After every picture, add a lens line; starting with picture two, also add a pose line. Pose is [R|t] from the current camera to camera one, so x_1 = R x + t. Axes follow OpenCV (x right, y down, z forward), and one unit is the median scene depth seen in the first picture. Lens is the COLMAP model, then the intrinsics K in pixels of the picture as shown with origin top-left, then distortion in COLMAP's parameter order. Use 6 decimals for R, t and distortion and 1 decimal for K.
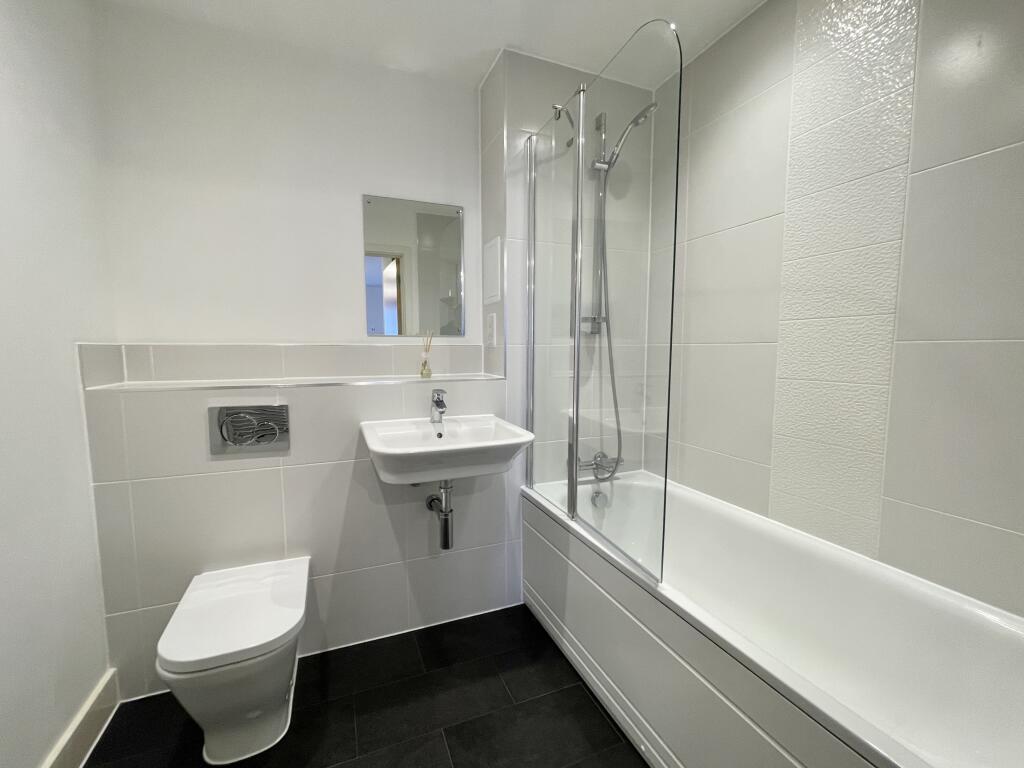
lens RADIAL K [[426.6, 0, 509.5], [0, 426.6, 387.8], [0, 0, 1]] dist [-0.017122, -0.000006]
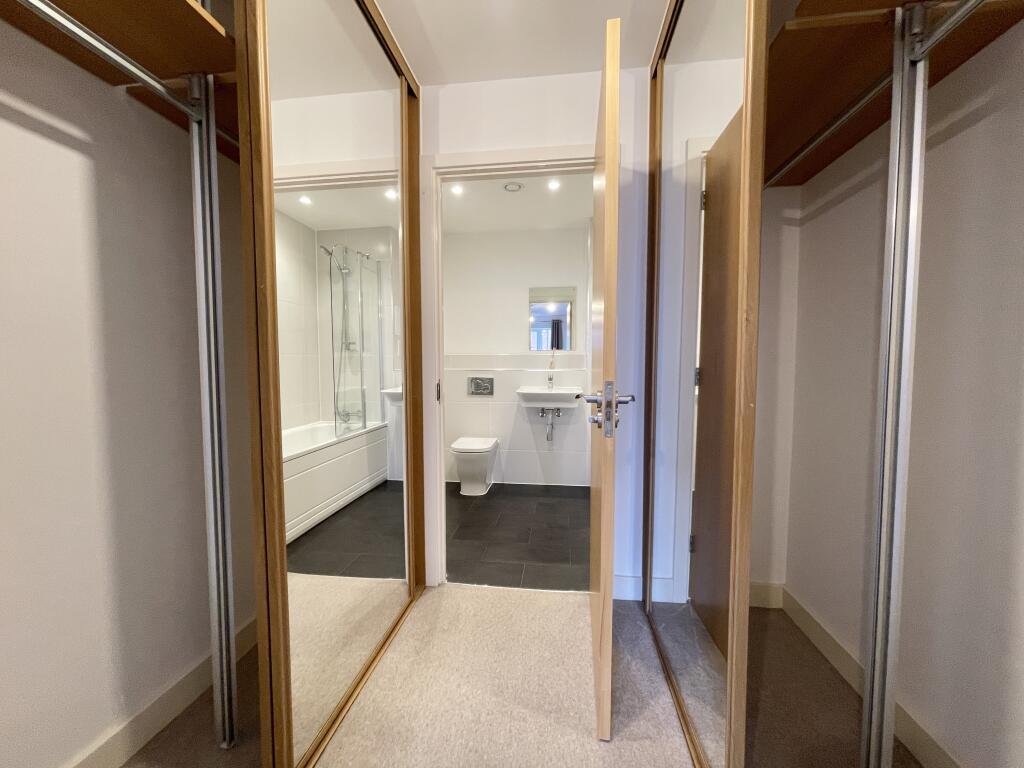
lens RADIAL K [[418.1, 0, 512.0], [0, 418.1, 384.0], [0, 0, 1]] dist [0.000134, -0.019174]
pose [[0.872835, 0.021776, -0.487530, 0.728734], [-0.035399, 0.999197, -0.018746, 0.103867], [0.486731, 0.033620, 0.872905, -1.040829]]
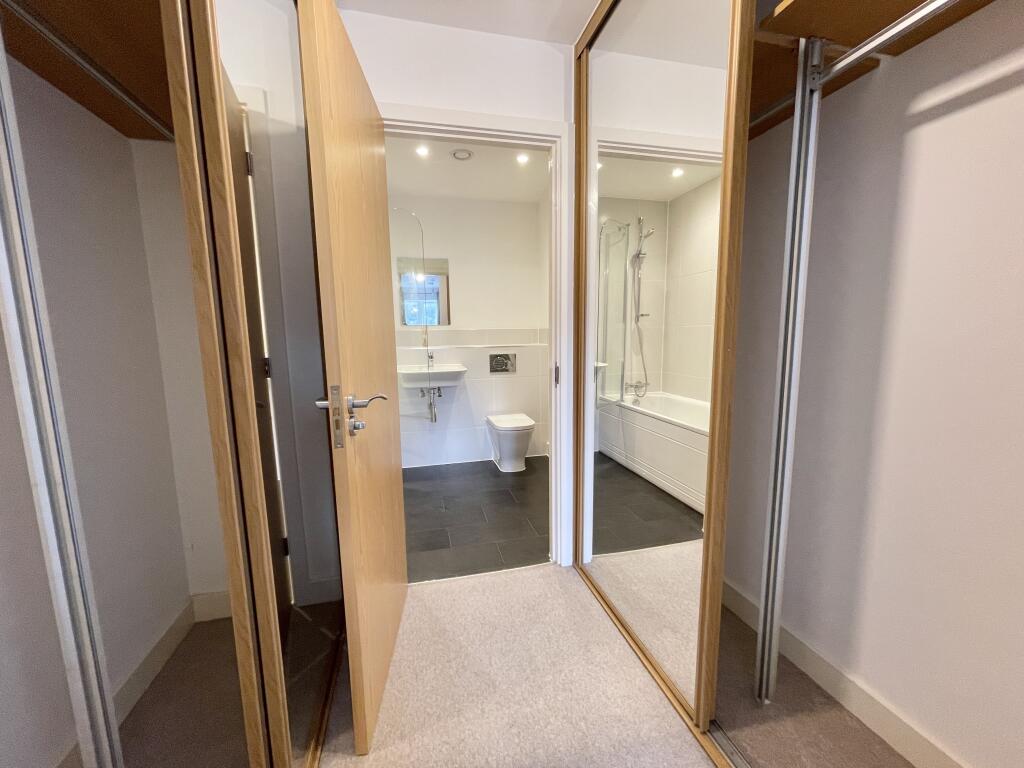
lens RADIAL K [[426.6, 0, 509.5], [0, 426.6, 387.8], [0, 0, 1]] dist [-0.017122, -0.000006]
pose [[0.987889, 0.001411, -0.155157, -0.100149], [0.004173, 0.999355, 0.035654, 0.128414], [0.155108, -0.035870, 0.987246, -1.369904]]
